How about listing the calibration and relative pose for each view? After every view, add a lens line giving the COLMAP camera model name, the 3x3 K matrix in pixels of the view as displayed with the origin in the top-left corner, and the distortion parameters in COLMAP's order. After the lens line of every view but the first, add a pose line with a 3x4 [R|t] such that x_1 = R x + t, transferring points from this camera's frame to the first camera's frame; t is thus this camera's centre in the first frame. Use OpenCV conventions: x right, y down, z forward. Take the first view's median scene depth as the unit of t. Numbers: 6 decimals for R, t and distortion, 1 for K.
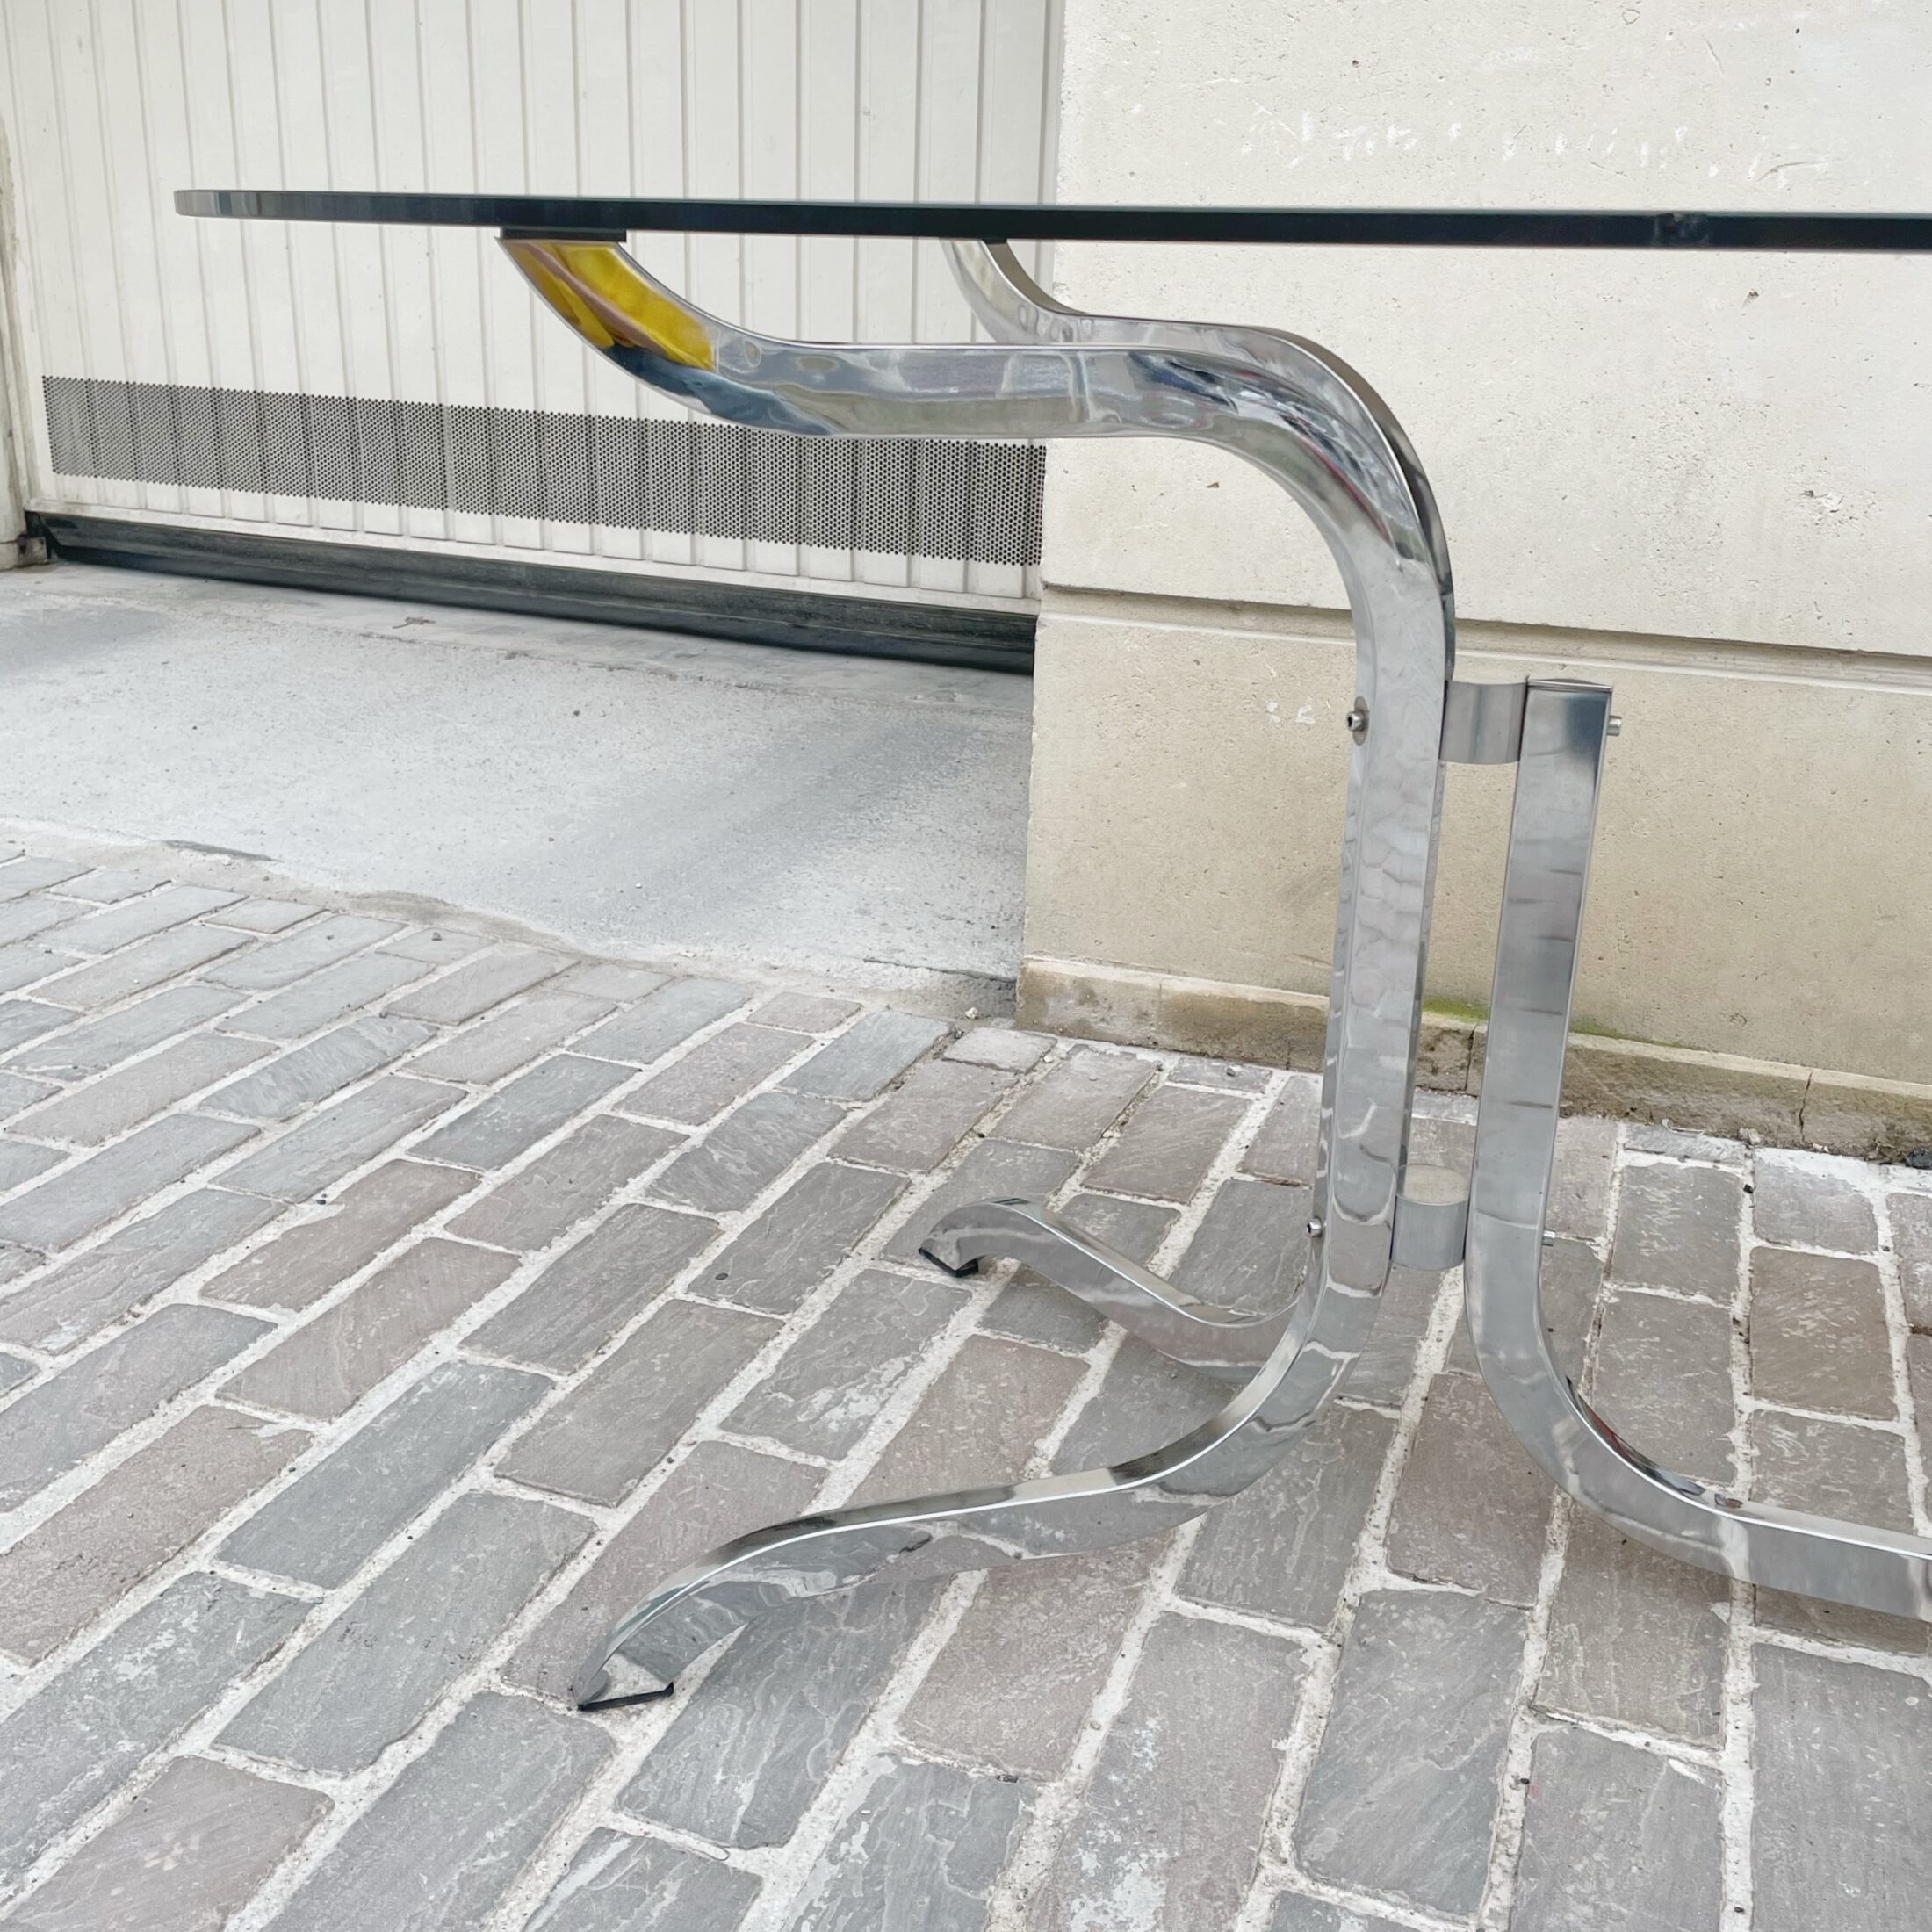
lens RADIAL K [[2031.7, 0, 951.5], [0, 2031.7, 943.9], [0, 0, 1]] dist [0.113699, -0.162765]
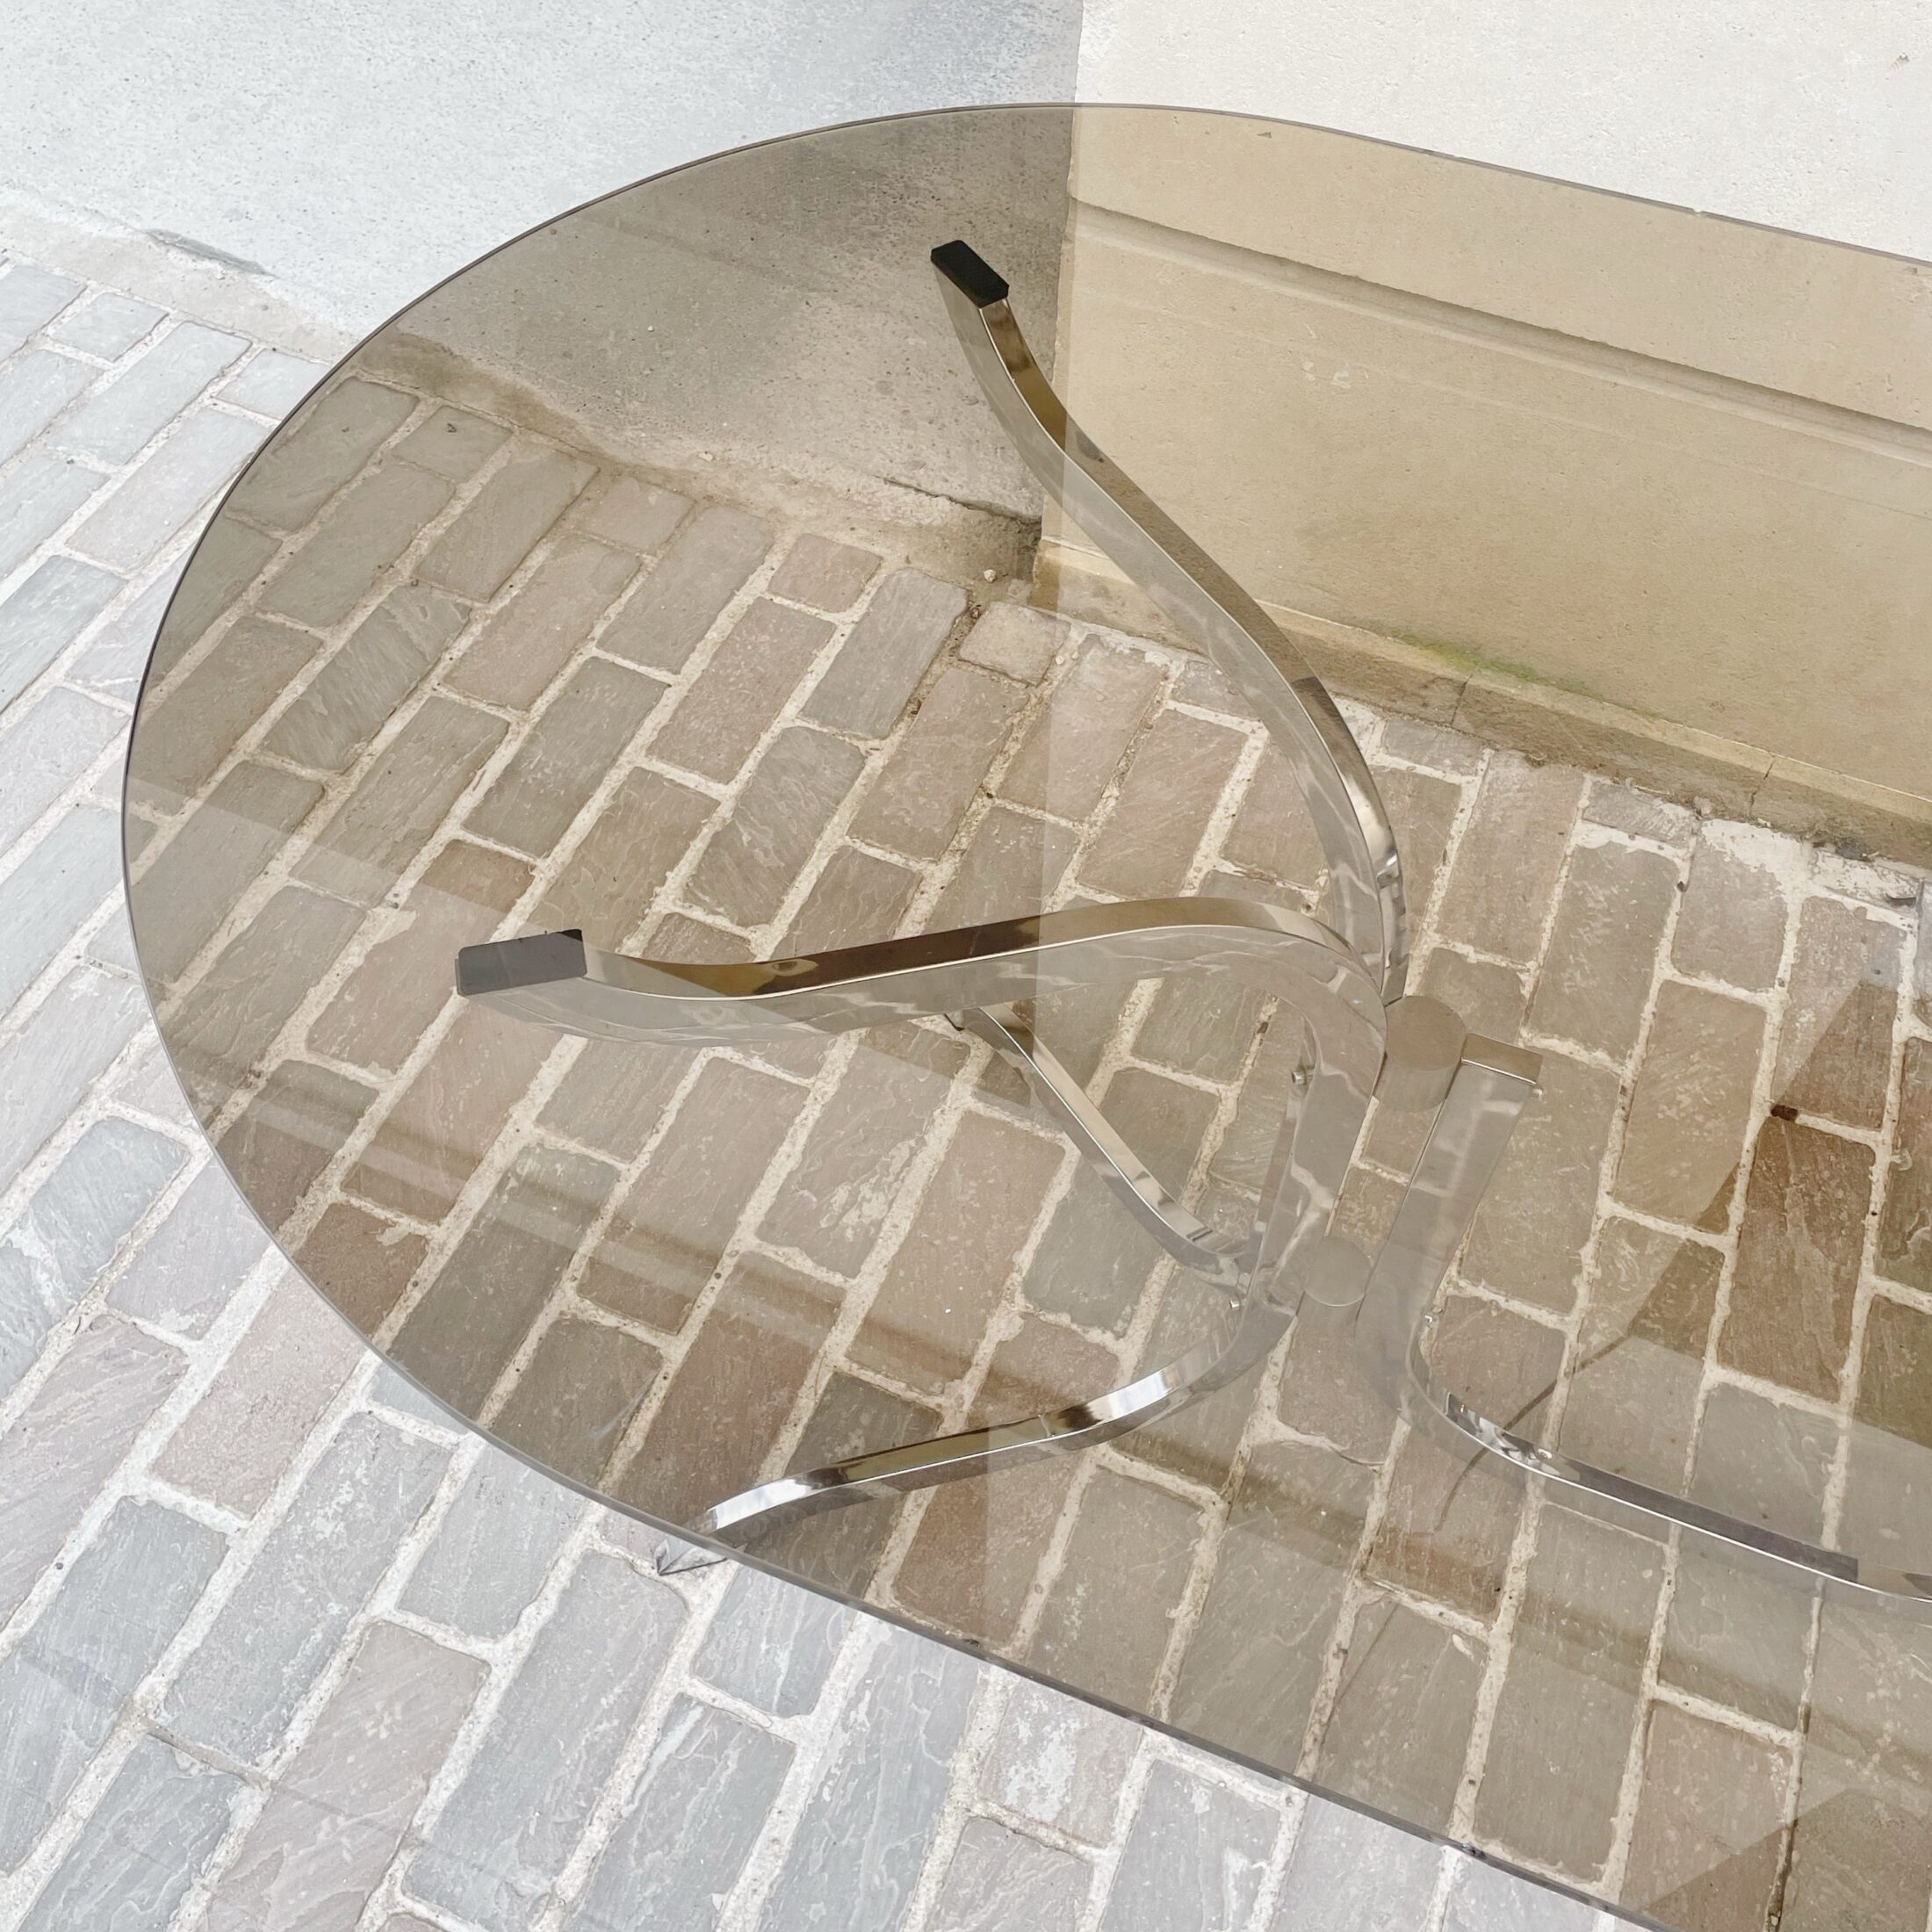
lens RADIAL K [[1945.2, 0, 975.9], [0, 1945.2, 941.3], [0, 0, 1]] dist [0.114635, -0.182563]
pose [[0.999733, 0.020161, -0.011301, 0.022521], [-0.010063, 0.819899, 0.572419, -0.469847], [0.020806, -0.572152, 0.819883, 0.116012]]
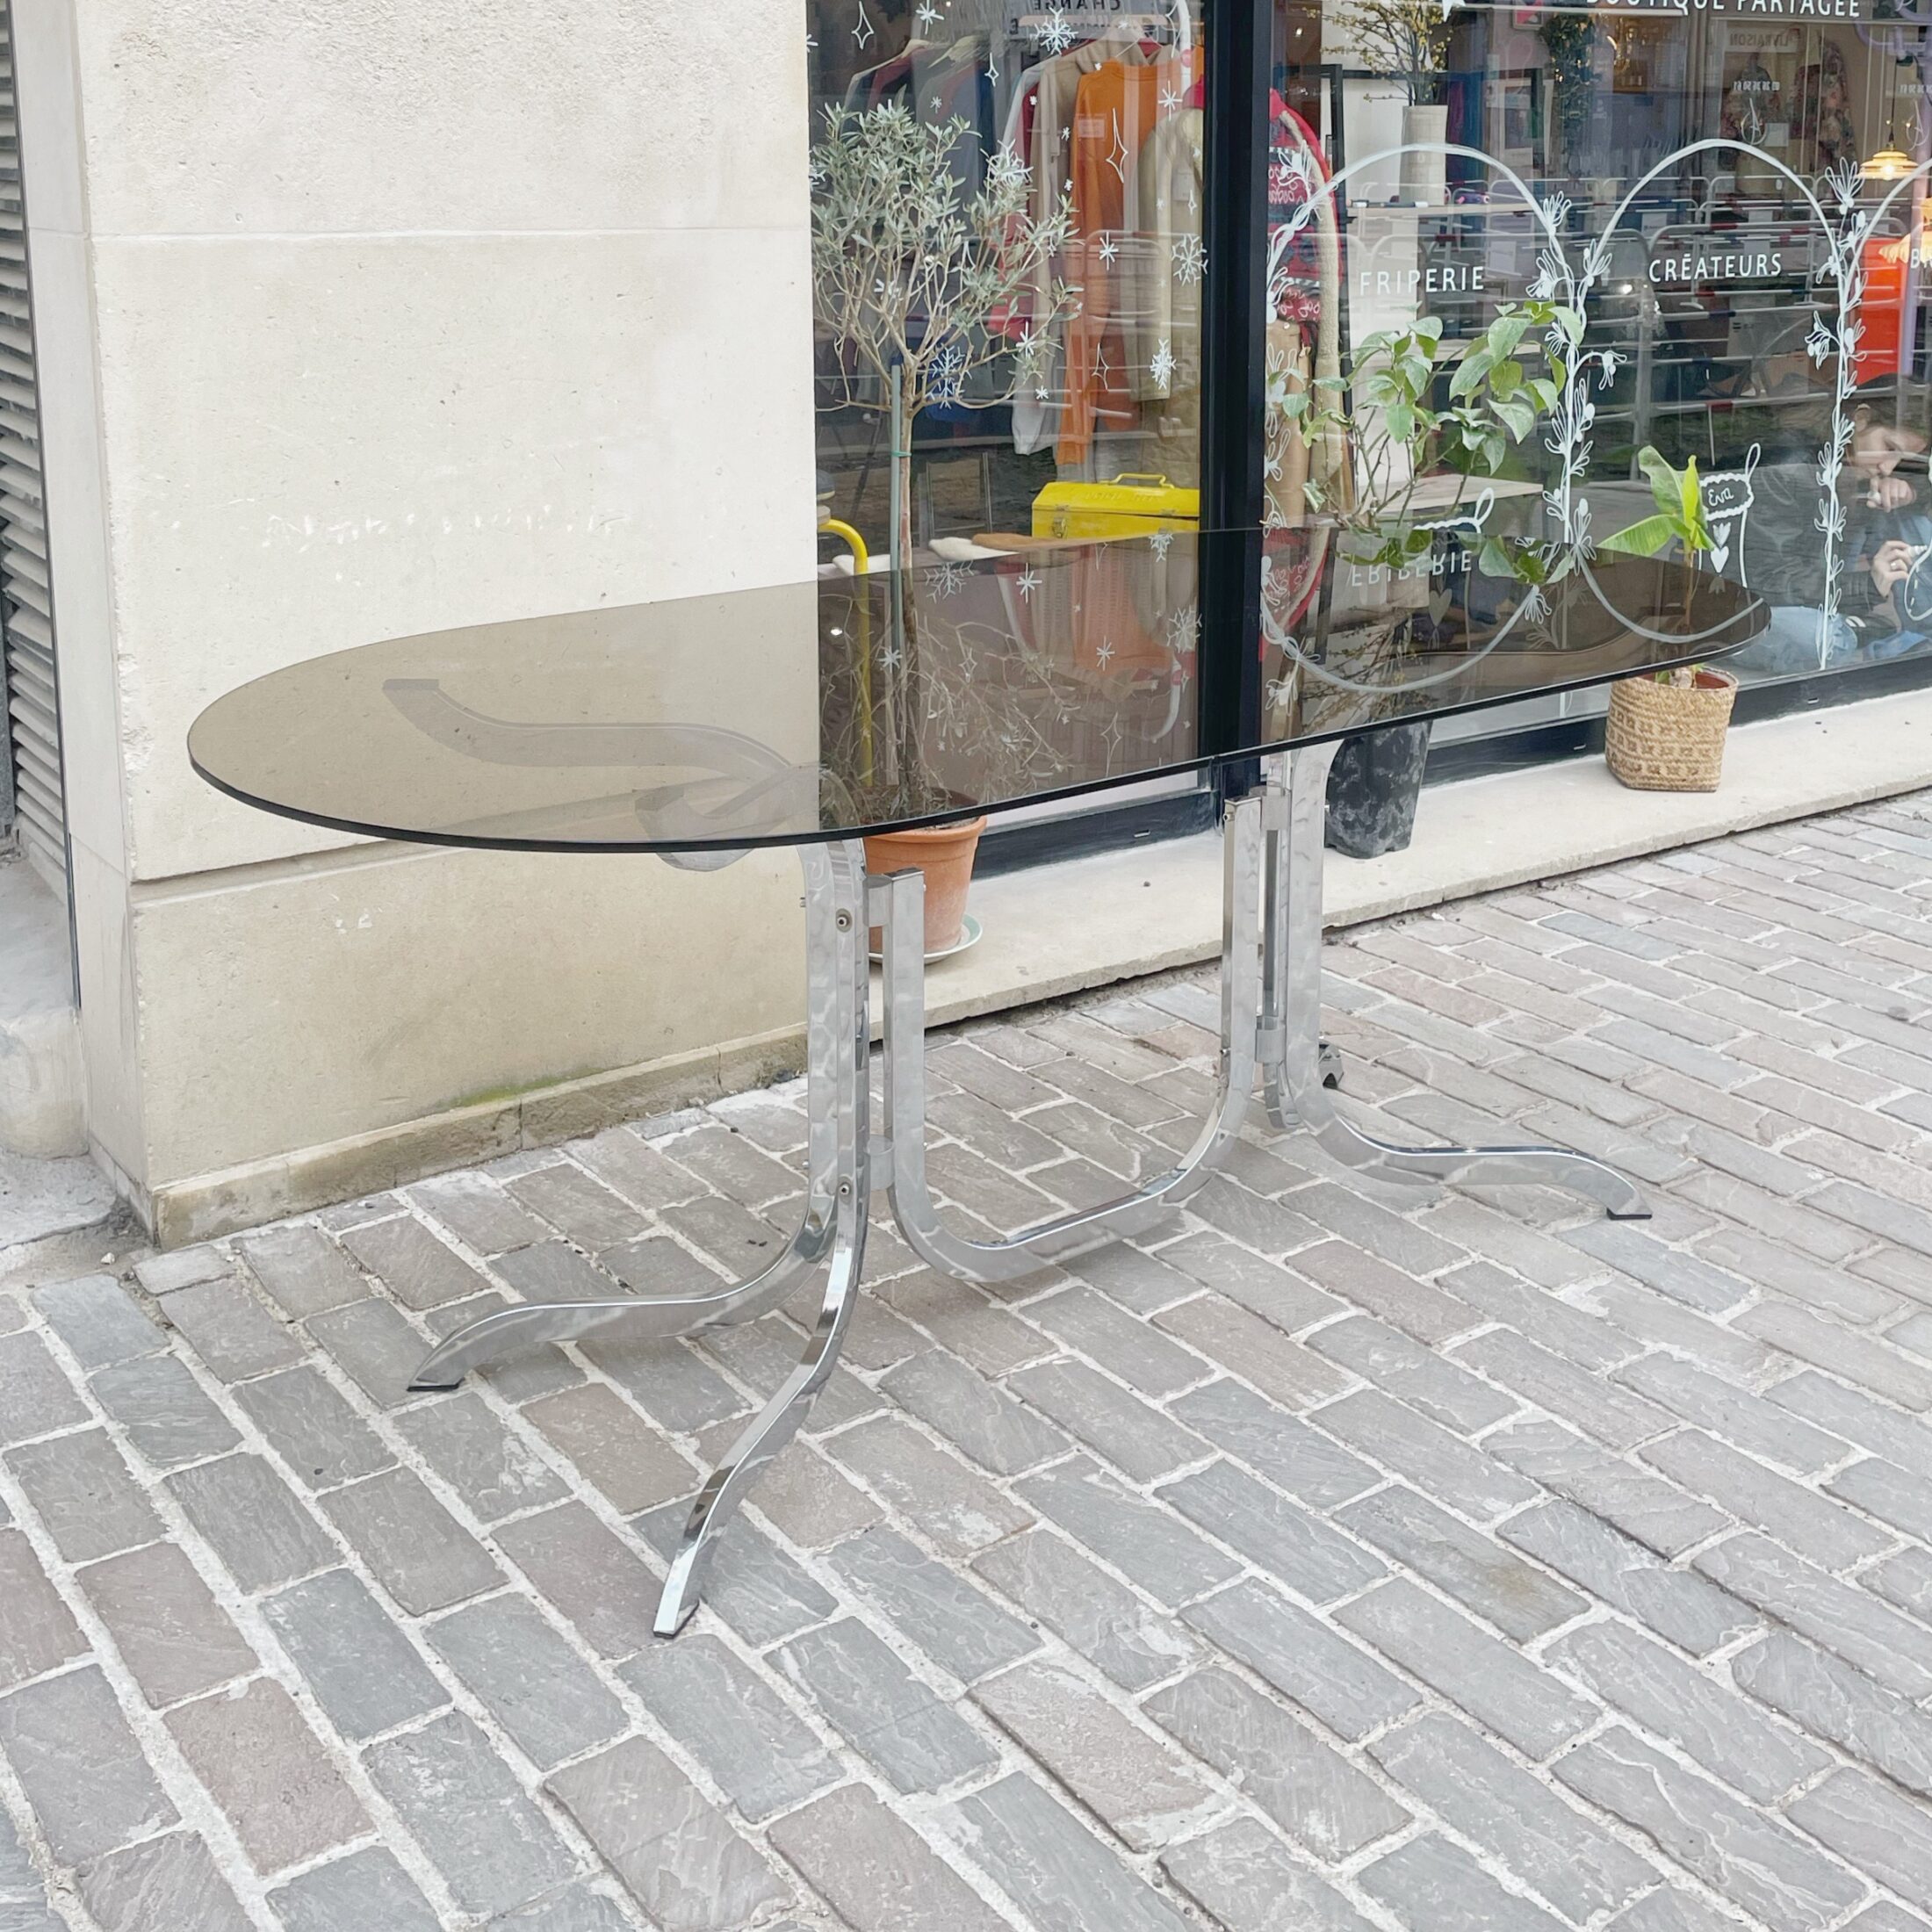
lens RADIAL K [[2438.4, 0, 1106.2], [0, 2438.4, 571.8], [0, 0, 1]] dist [0.098375, -0.129324]
pose [[0.522162, -0.170735, 0.835581, -0.985952], [0.284843, 0.958408, 0.017831, -0.249091], [-0.803872, 0.228699, 0.549077, -0.364487]]
